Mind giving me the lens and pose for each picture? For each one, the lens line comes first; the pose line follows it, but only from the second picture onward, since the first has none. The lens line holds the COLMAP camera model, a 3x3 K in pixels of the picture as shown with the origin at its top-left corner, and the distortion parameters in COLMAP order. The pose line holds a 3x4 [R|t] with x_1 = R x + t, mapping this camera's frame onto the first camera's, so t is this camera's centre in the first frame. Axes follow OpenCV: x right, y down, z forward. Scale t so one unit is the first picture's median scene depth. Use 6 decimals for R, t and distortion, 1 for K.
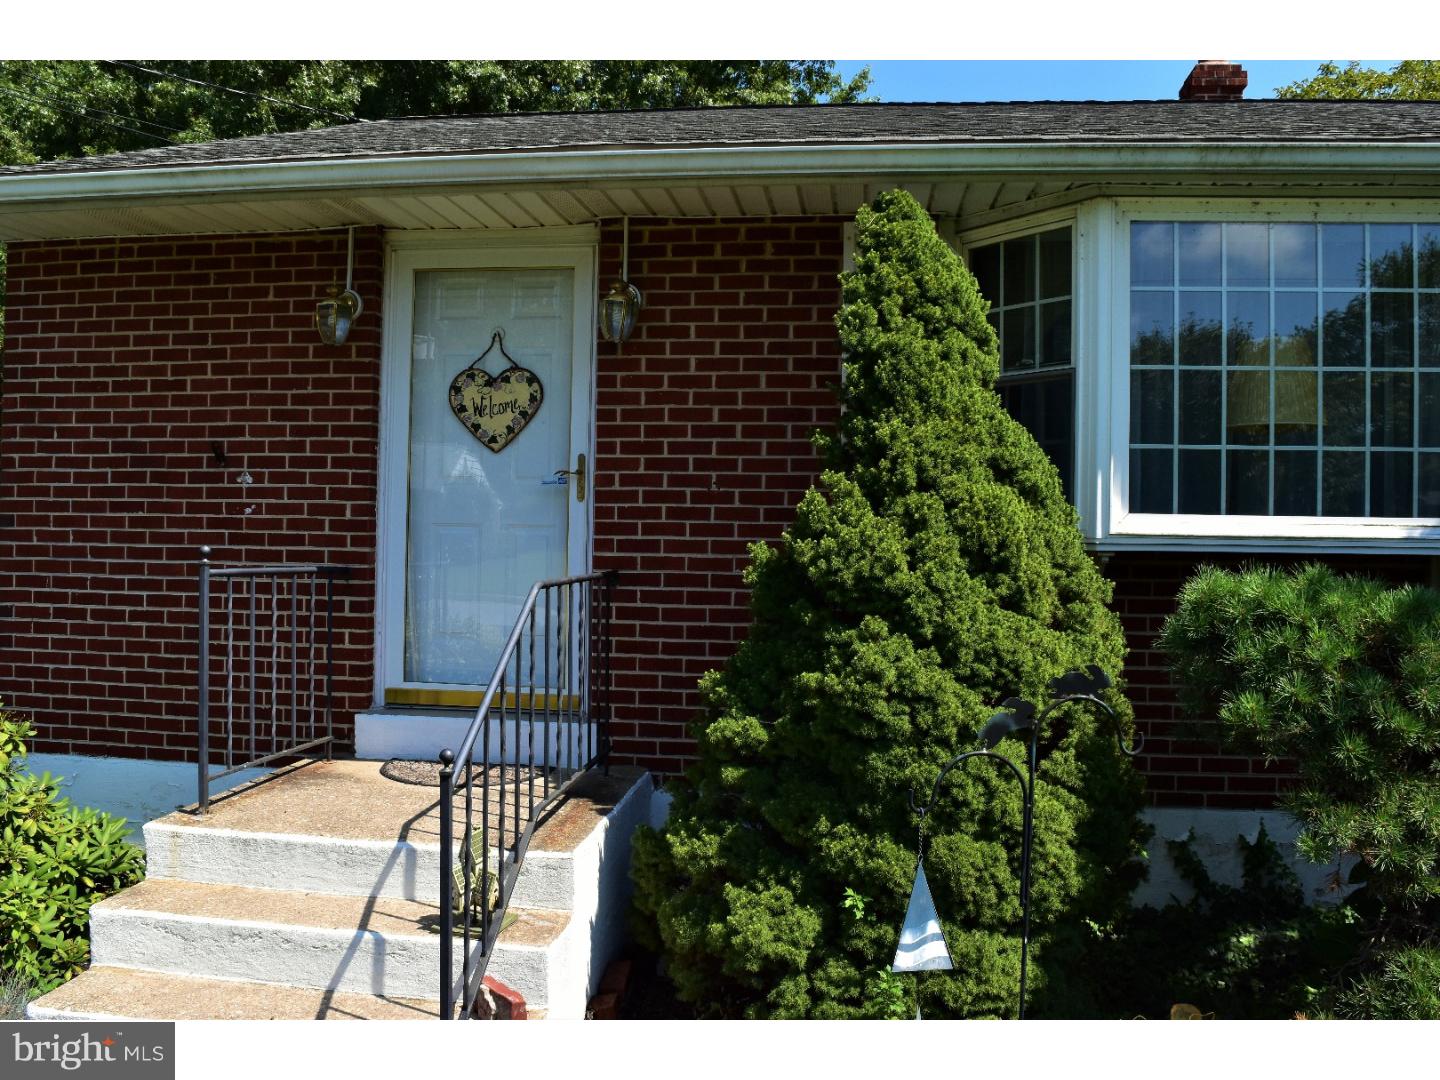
lens RADIAL K [[1150.4, 0, 720.0], [0, 1150.4, 540.0], [0, 0, 1]] dist [-0.076545, 0.002873]
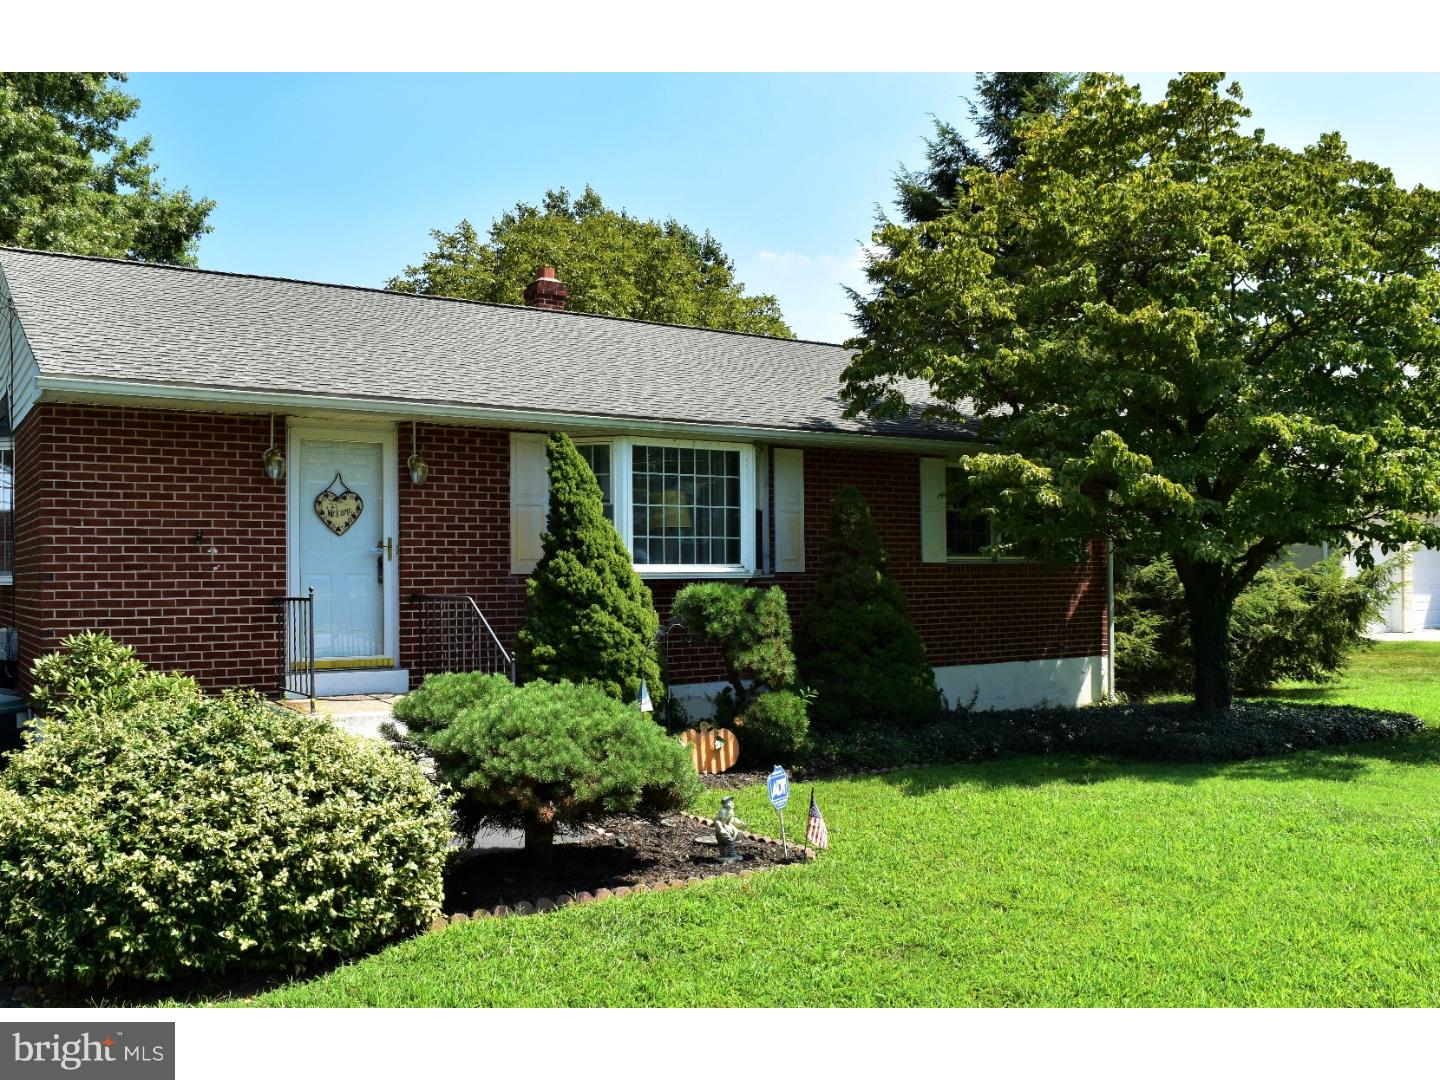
lens RADIAL K [[1257.3, 0, 720.0], [0, 1257.3, 540.0], [0, 0, 1]] dist [0.001008, 0.002187]
pose [[0.746701, -0.001255, 0.665159, -1.179078], [0.019976, 0.999589, -0.020539, -0.014302], [-0.664860, 0.028623, 0.746419, -1.044000]]
